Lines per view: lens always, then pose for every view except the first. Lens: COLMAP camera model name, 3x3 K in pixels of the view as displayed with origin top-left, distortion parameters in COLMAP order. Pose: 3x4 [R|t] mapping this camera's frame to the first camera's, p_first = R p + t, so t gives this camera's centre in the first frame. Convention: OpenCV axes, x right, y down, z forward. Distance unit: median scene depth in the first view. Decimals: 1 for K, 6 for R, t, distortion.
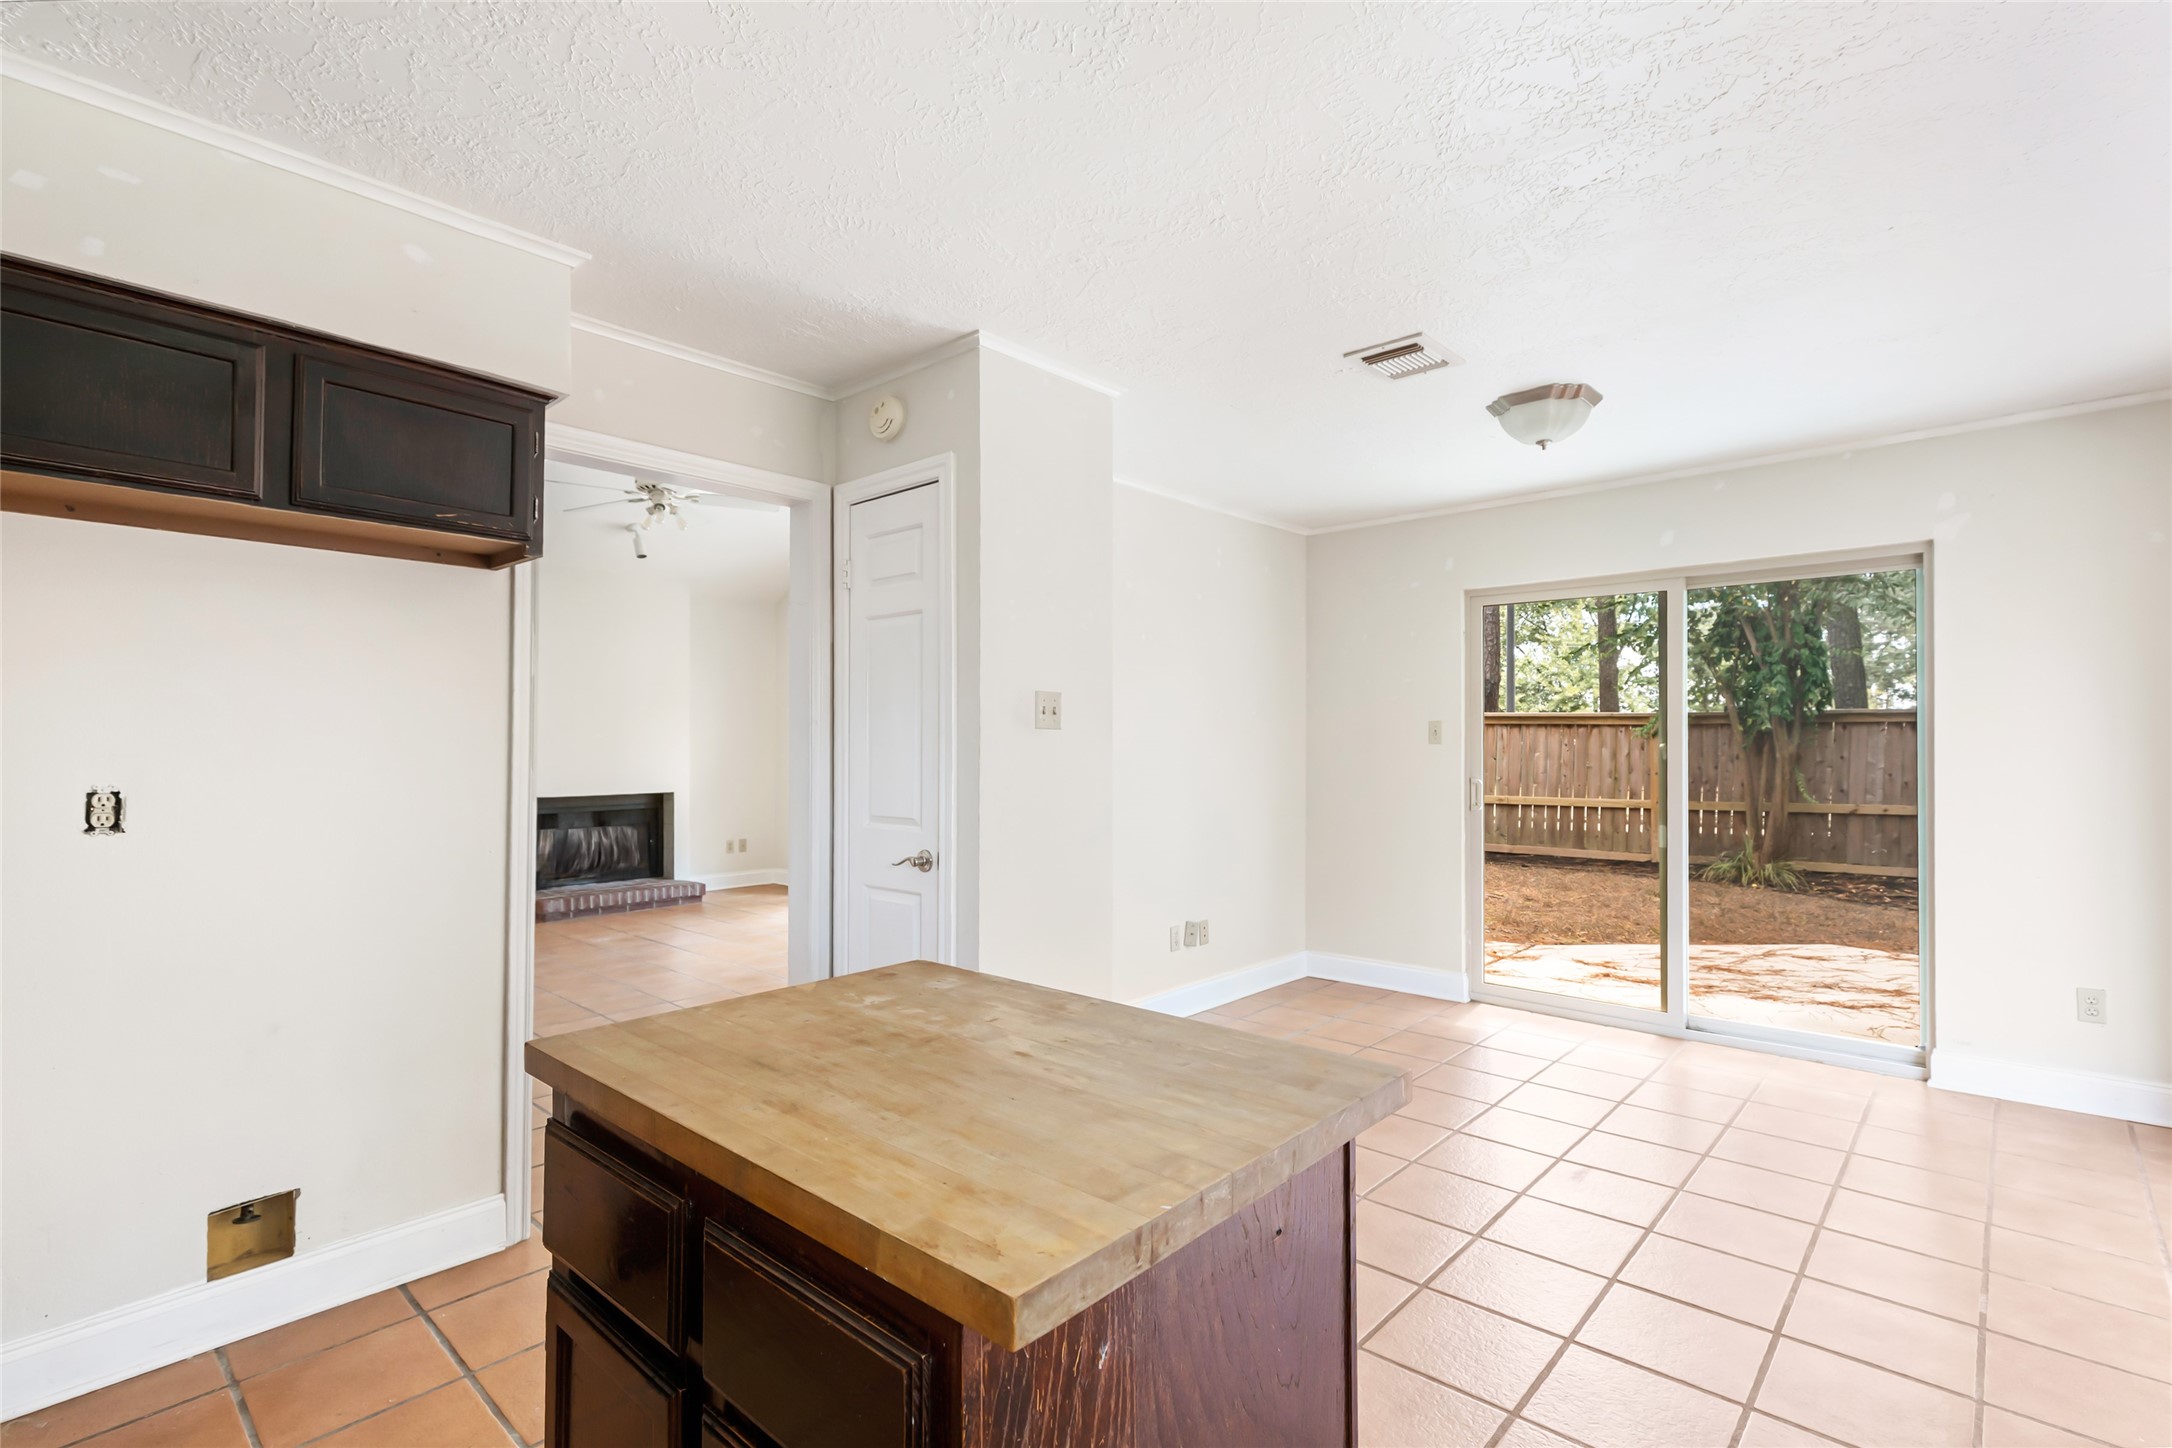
lens RADIAL K [[1015.1, 0, 1080.4], [0, 1015.1, 729.7], [0, 0, 1]] dist [0.015948, -0.008163]
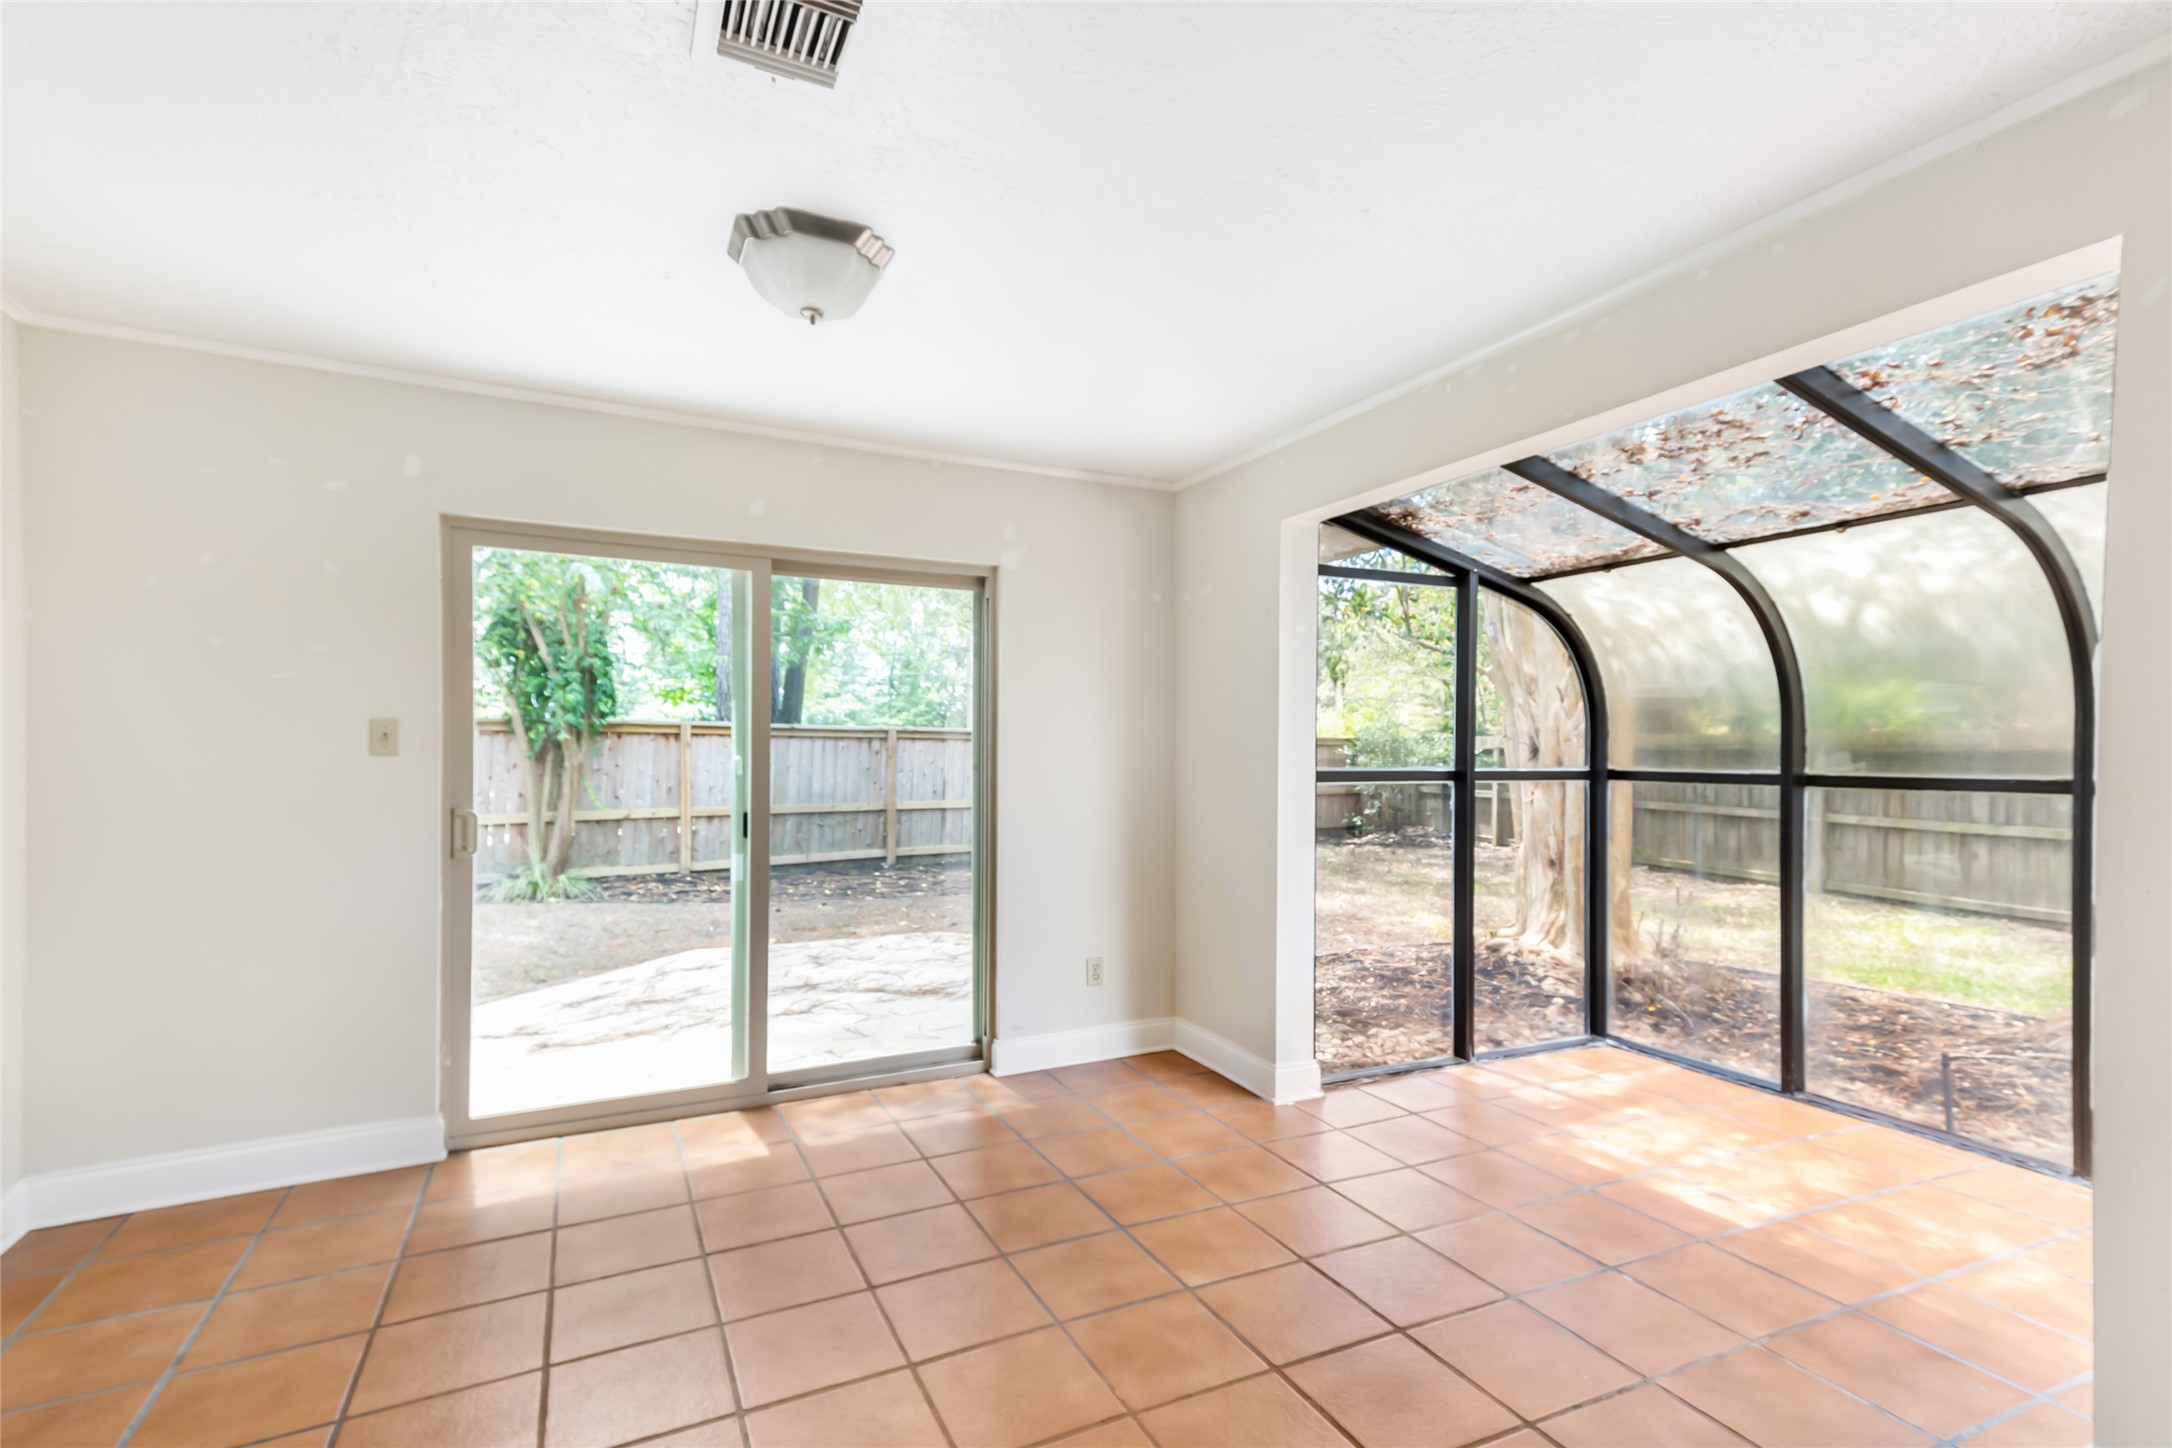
lens RADIAL K [[974.8, 0, 1121.3], [0, 974.8, 756.6], [0, 0, 1]] dist [0.027254, -0.000041]
pose [[0.337374, -0.000379, 0.941371, -0.029216], [-0.018446, 0.999805, 0.007014, 0.001634], [-0.941190, -0.019731, 0.337301, 0.181341]]
